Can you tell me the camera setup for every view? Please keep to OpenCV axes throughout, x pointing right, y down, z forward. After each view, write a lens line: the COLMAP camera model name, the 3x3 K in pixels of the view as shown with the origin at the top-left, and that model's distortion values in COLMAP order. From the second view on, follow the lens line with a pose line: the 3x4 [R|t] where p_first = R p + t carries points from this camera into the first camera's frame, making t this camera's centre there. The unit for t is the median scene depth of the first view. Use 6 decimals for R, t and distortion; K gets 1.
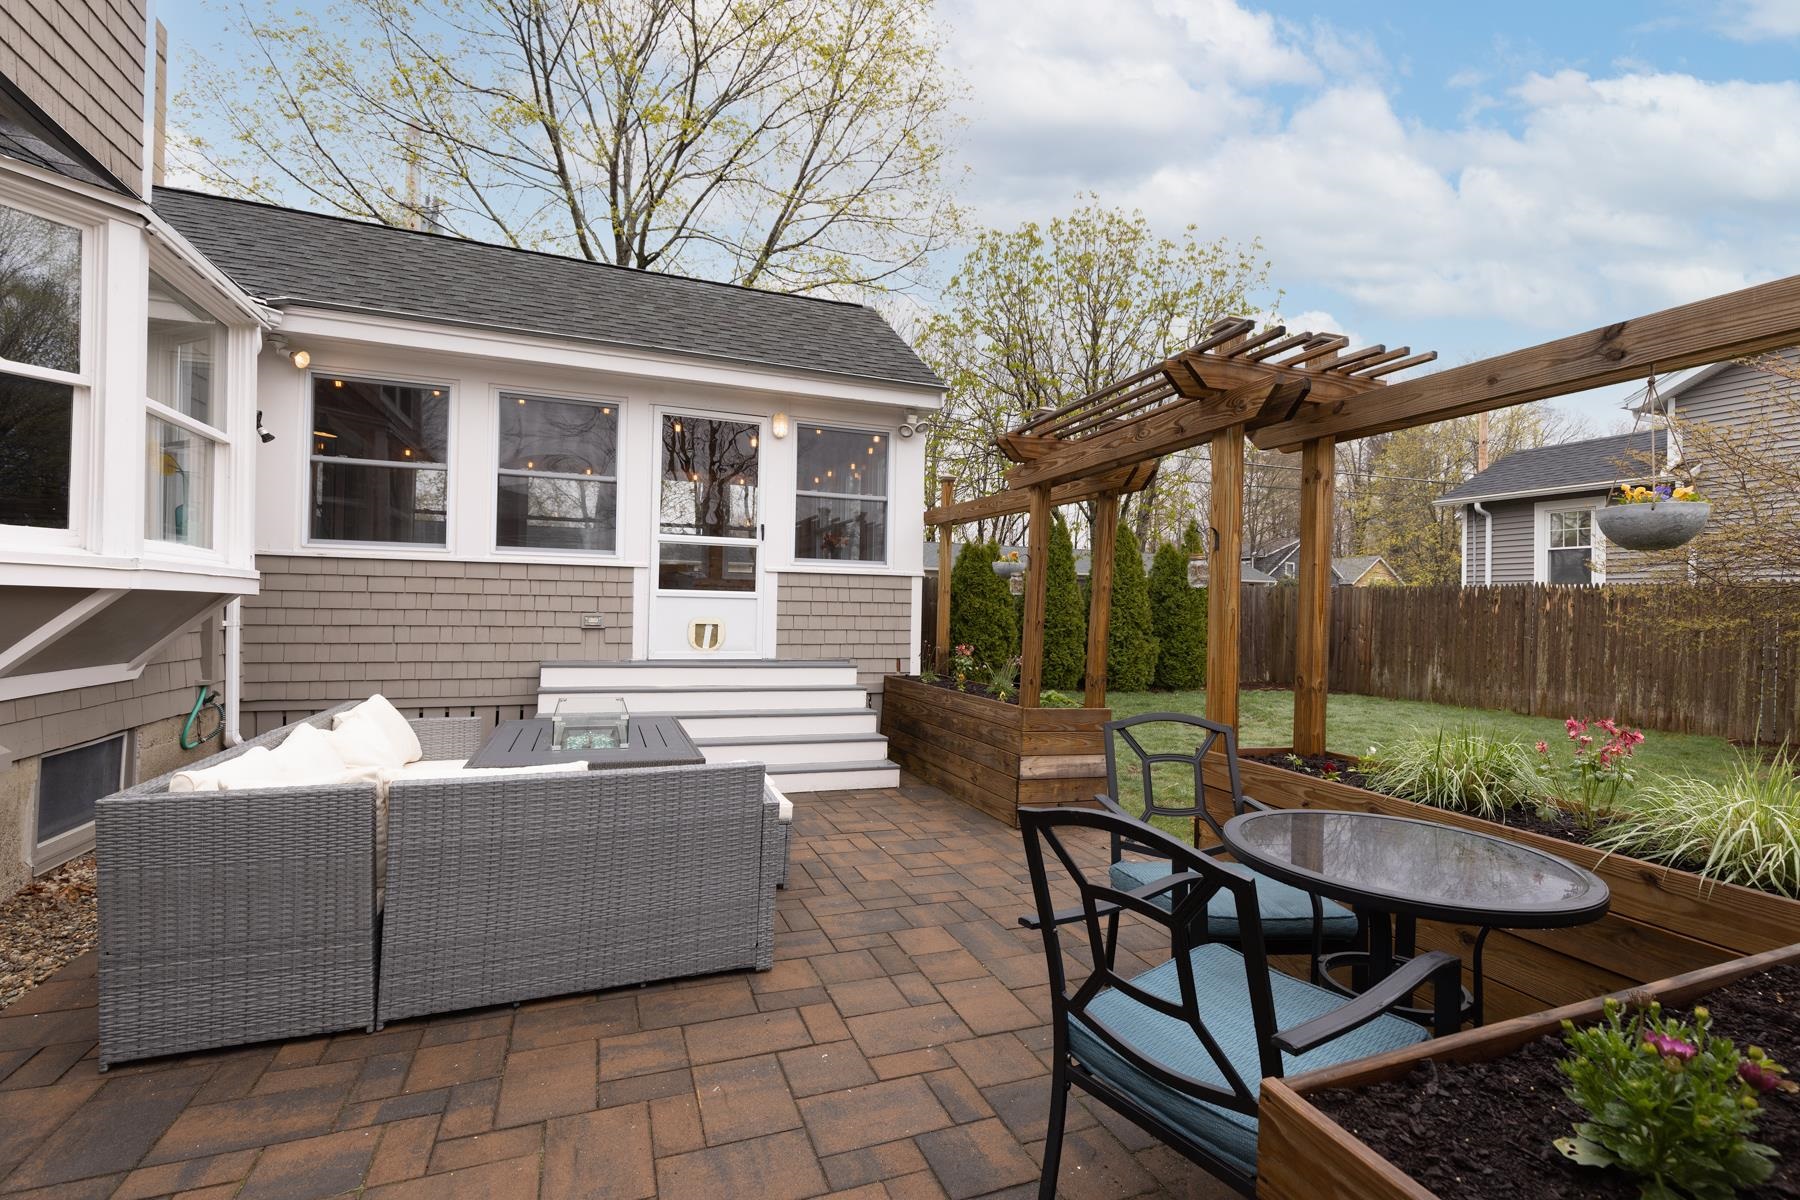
lens RADIAL K [[815.9, 0, 913.3], [0, 815.9, 607.6], [0, 0, 1]] dist [0.000625, -0.000902]
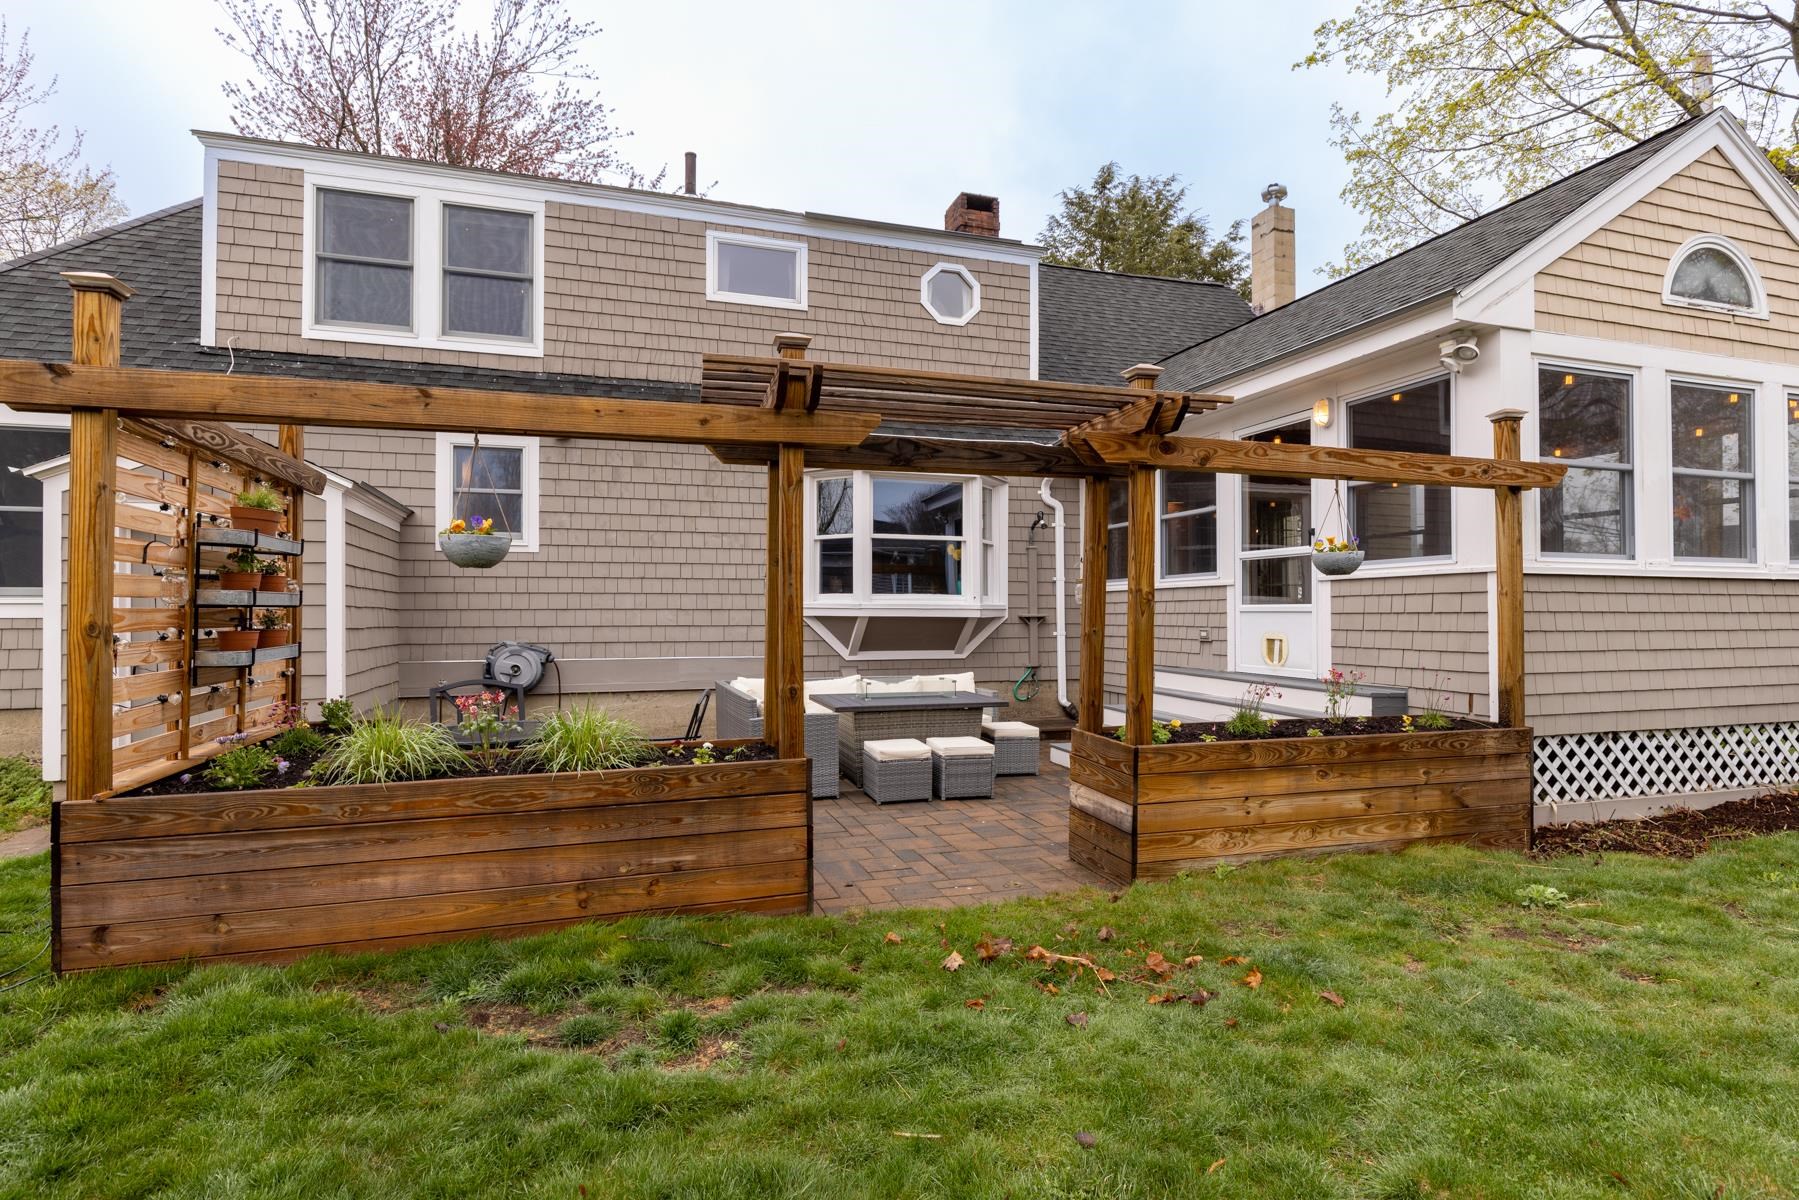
lens RADIAL K [[883.9, 0, 901.4], [0, 883.9, 599.9], [0, 0, 1]] dist [-0.005254, -0.000588]
pose [[-0.065965, -0.034544, -0.997224, 0.797359], [0.001018, 0.999398, -0.034687, 0.009374], [0.997821, -0.003303, -0.065890, 0.607209]]
